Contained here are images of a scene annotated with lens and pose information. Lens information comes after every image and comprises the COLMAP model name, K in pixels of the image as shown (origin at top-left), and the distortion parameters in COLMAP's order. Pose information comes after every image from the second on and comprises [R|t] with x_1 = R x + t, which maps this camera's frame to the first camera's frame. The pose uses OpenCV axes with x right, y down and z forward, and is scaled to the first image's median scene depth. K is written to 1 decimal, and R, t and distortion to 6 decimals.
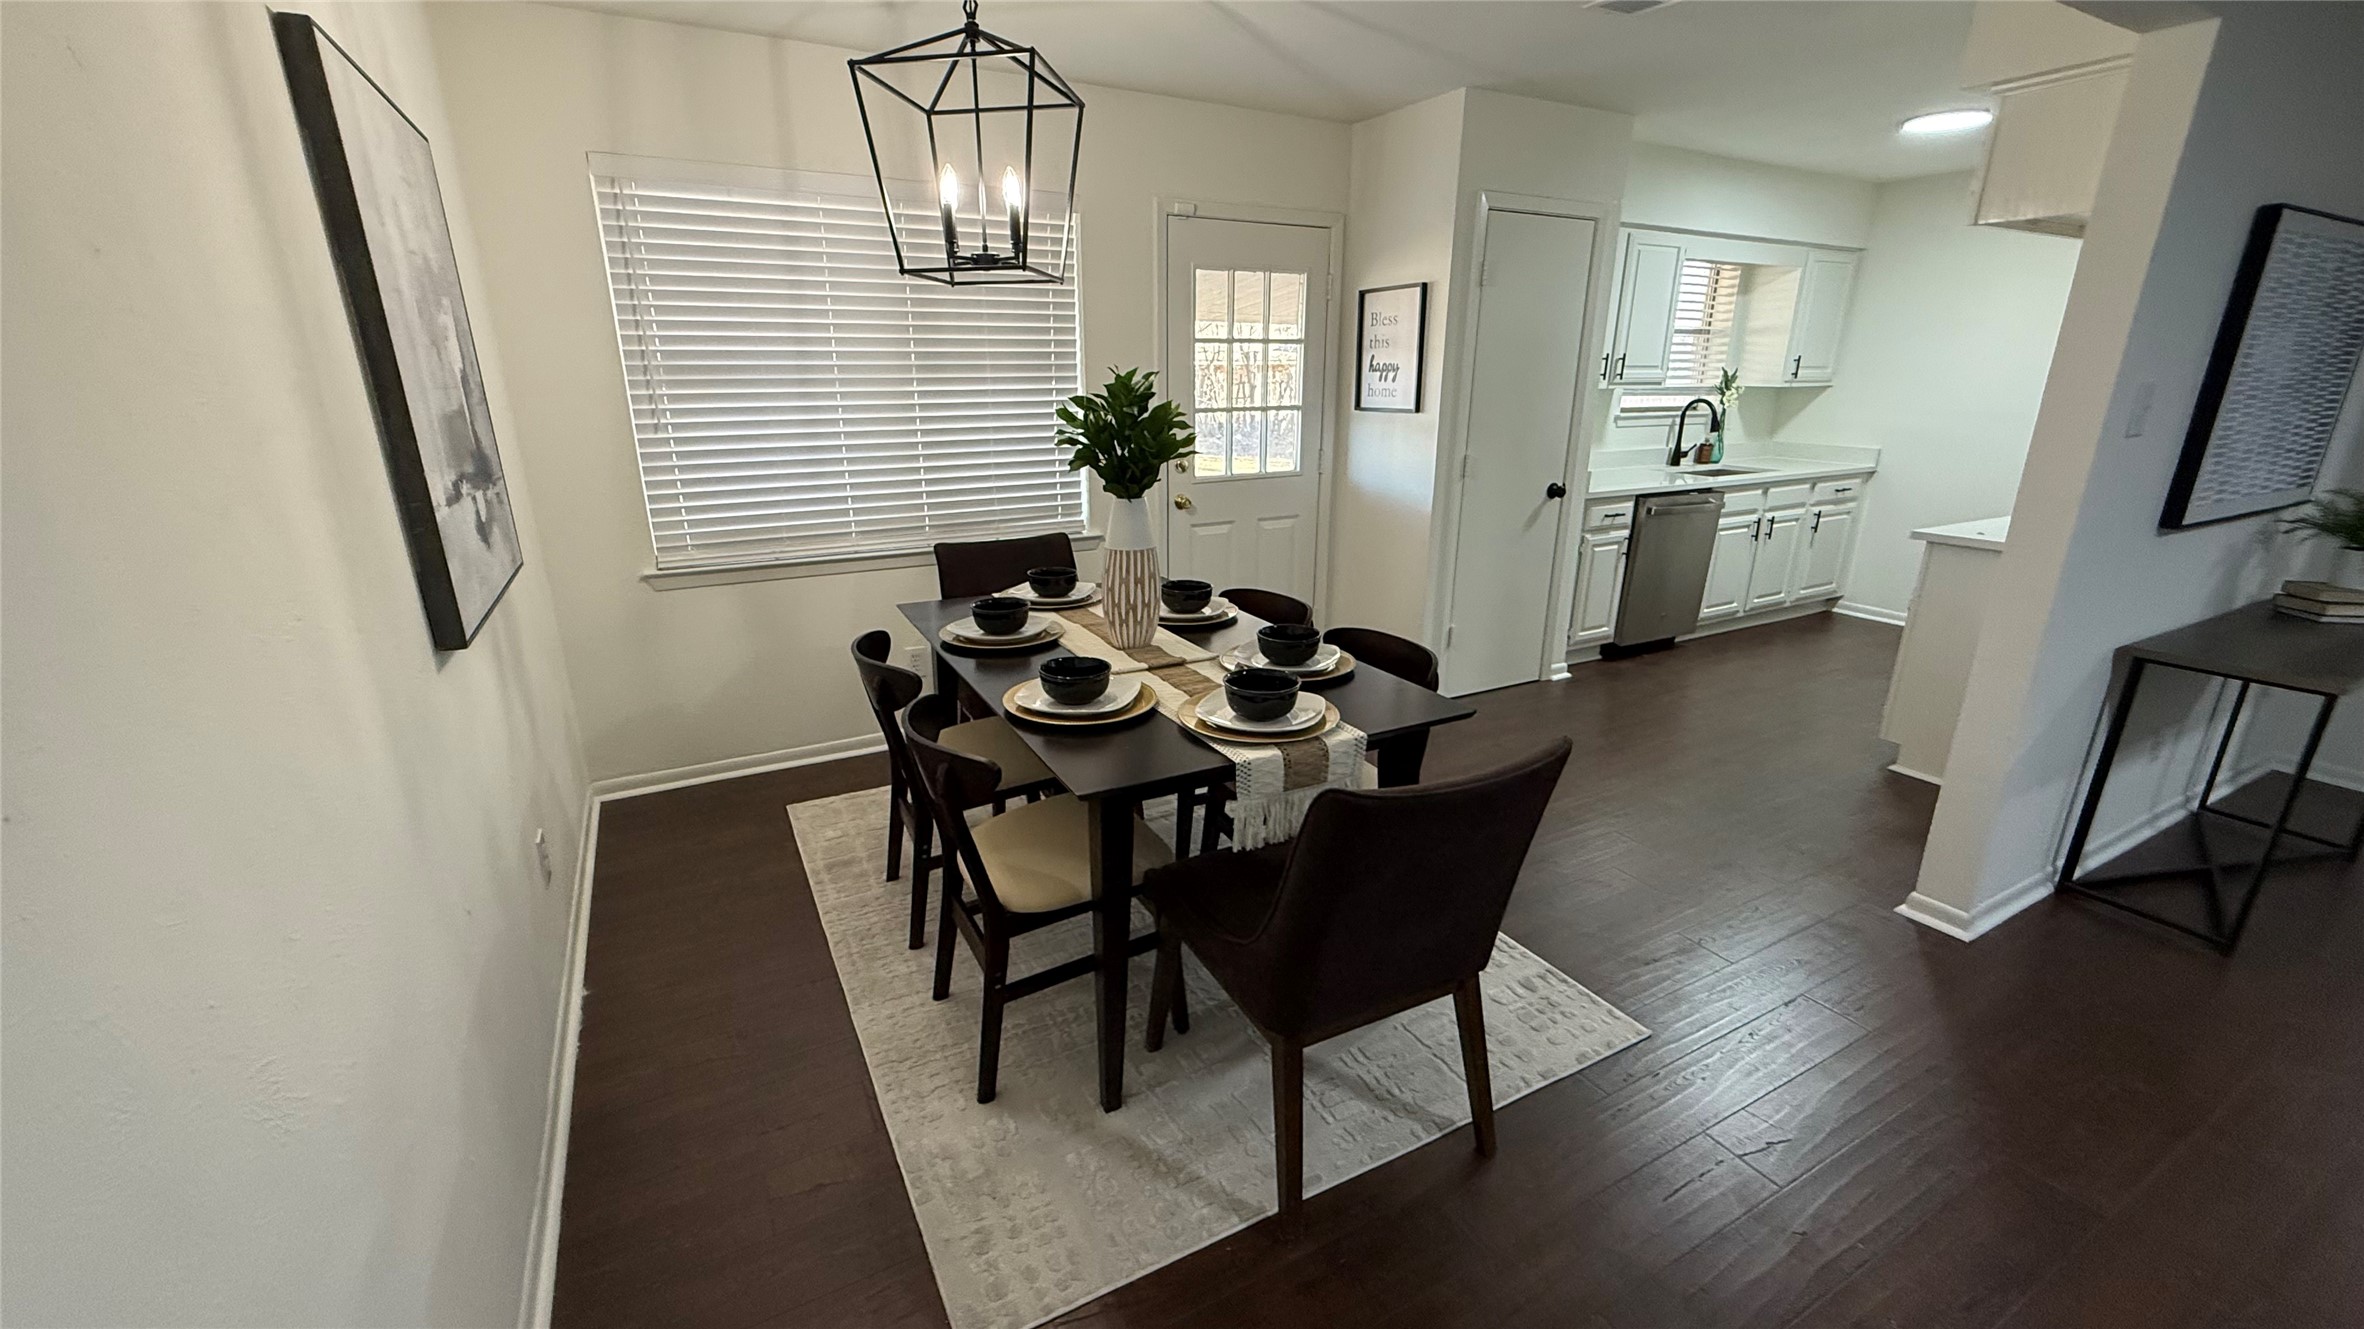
lens RADIAL K [[936.4, 0, 1178.0], [0, 936.4, 661.9], [0, 0, 1]] dist [-0.000689, -0.000236]
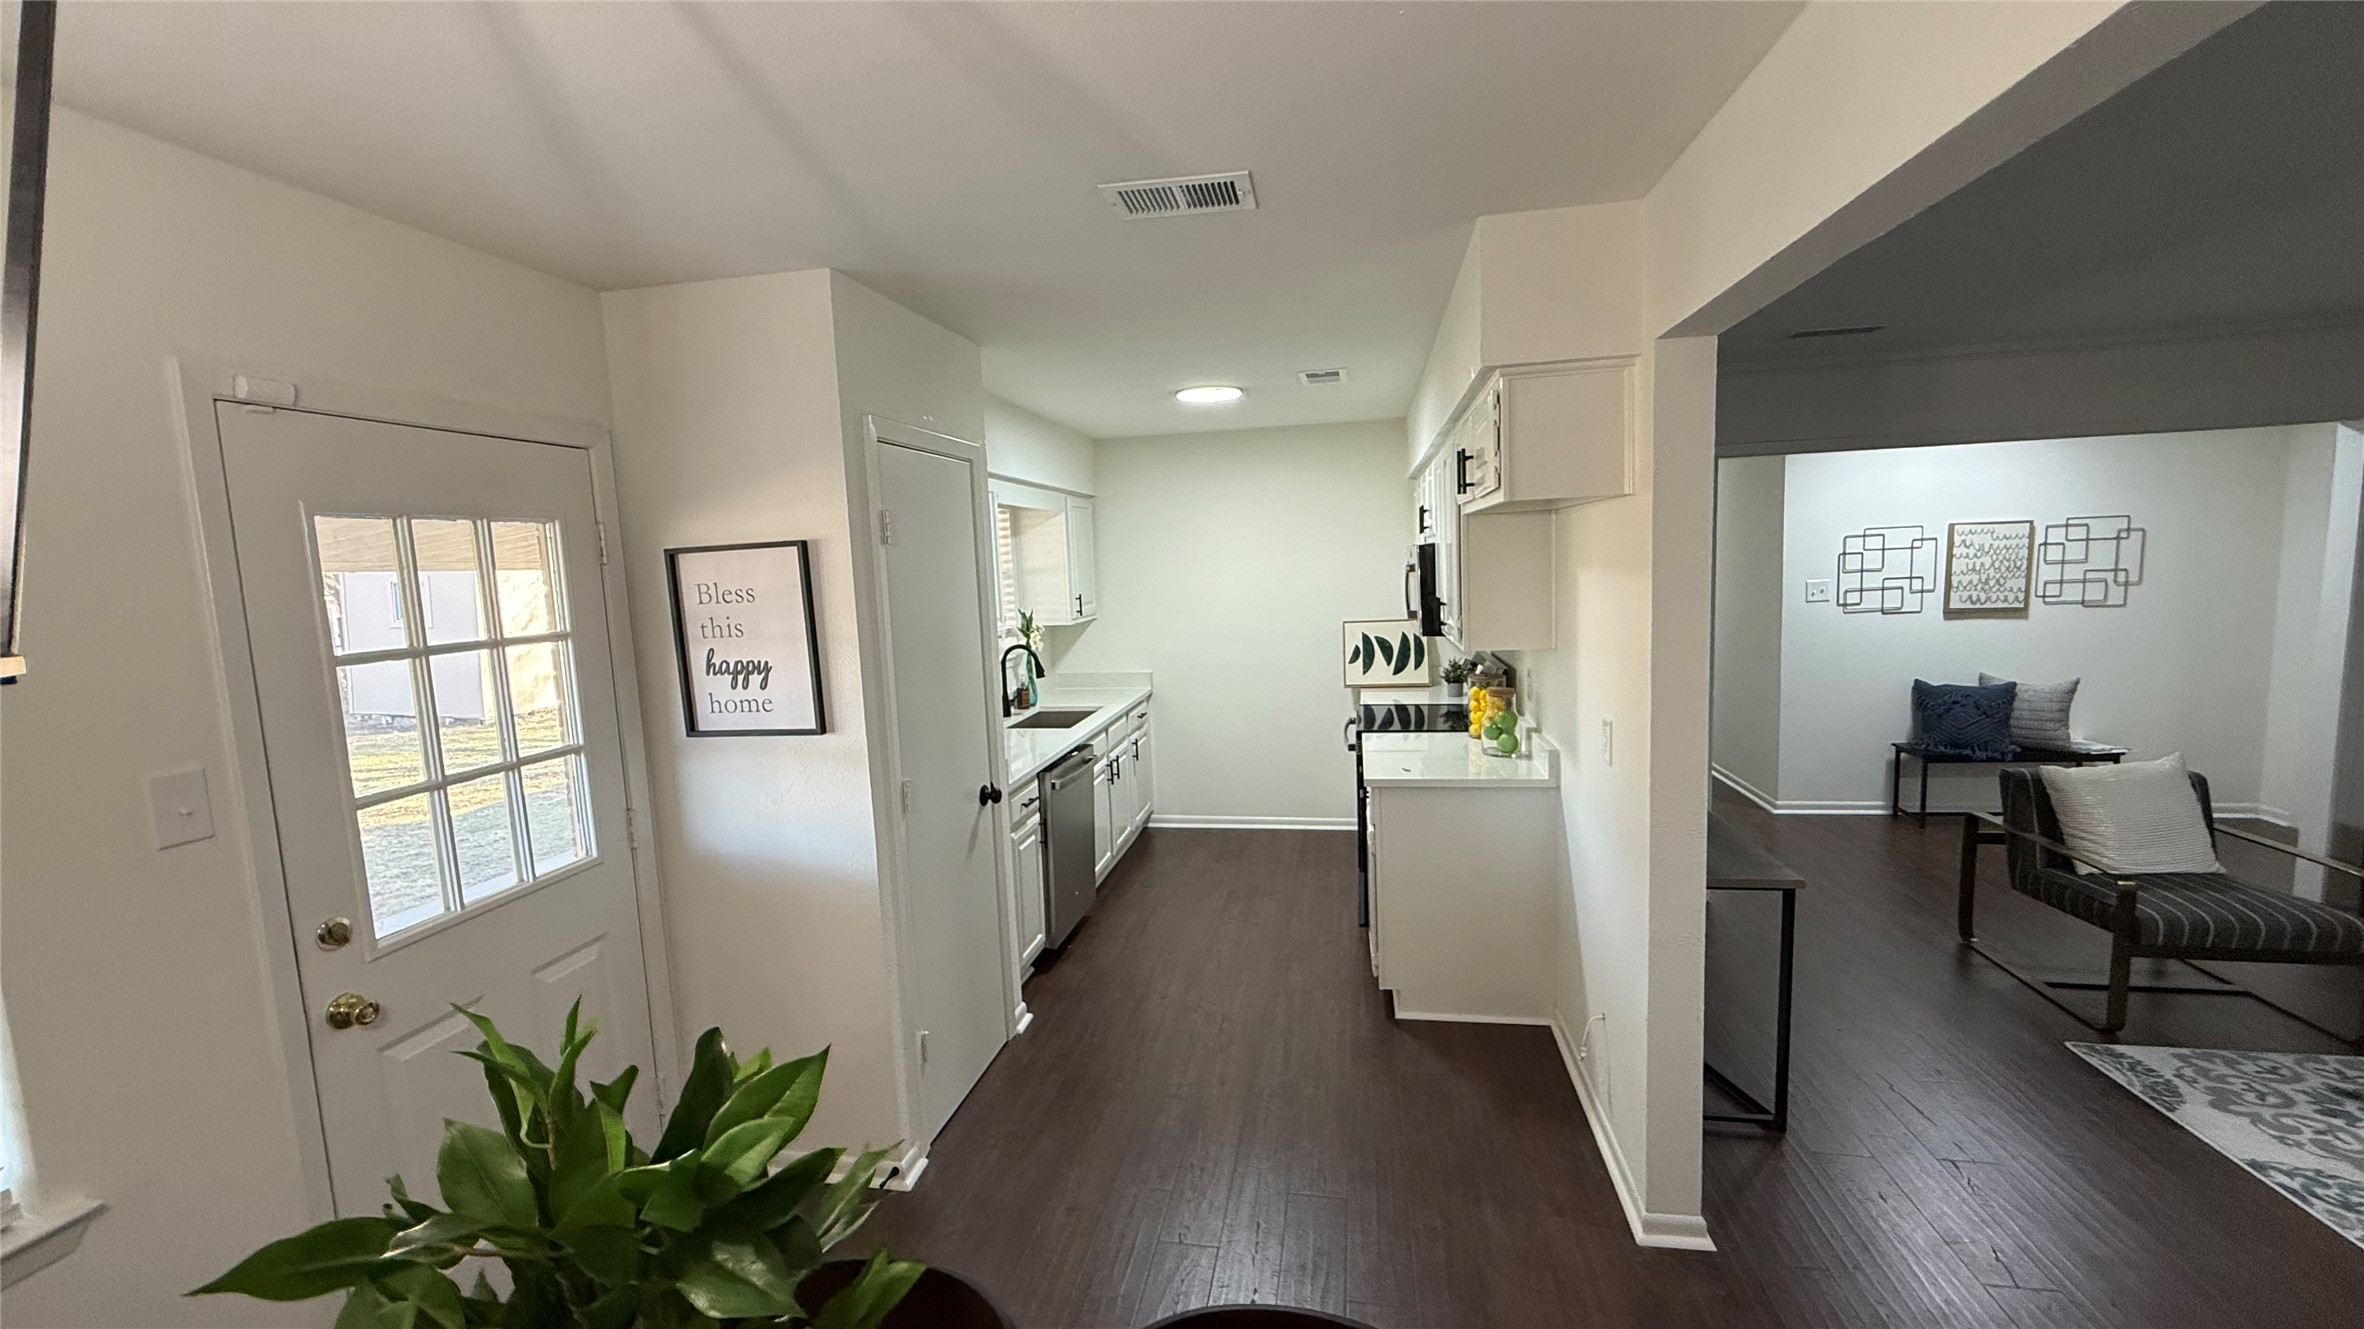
lens RADIAL K [[936.4, 0, 1178.0], [0, 936.4, 661.9], [0, 0, 1]] dist [-0.000689, -0.000236]
pose [[0.638876, -0.109022, 0.761546, -0.062920], [0.272372, 0.957843, -0.091375, -0.179628], [-0.719480, 0.265801, 0.641638, 0.389076]]
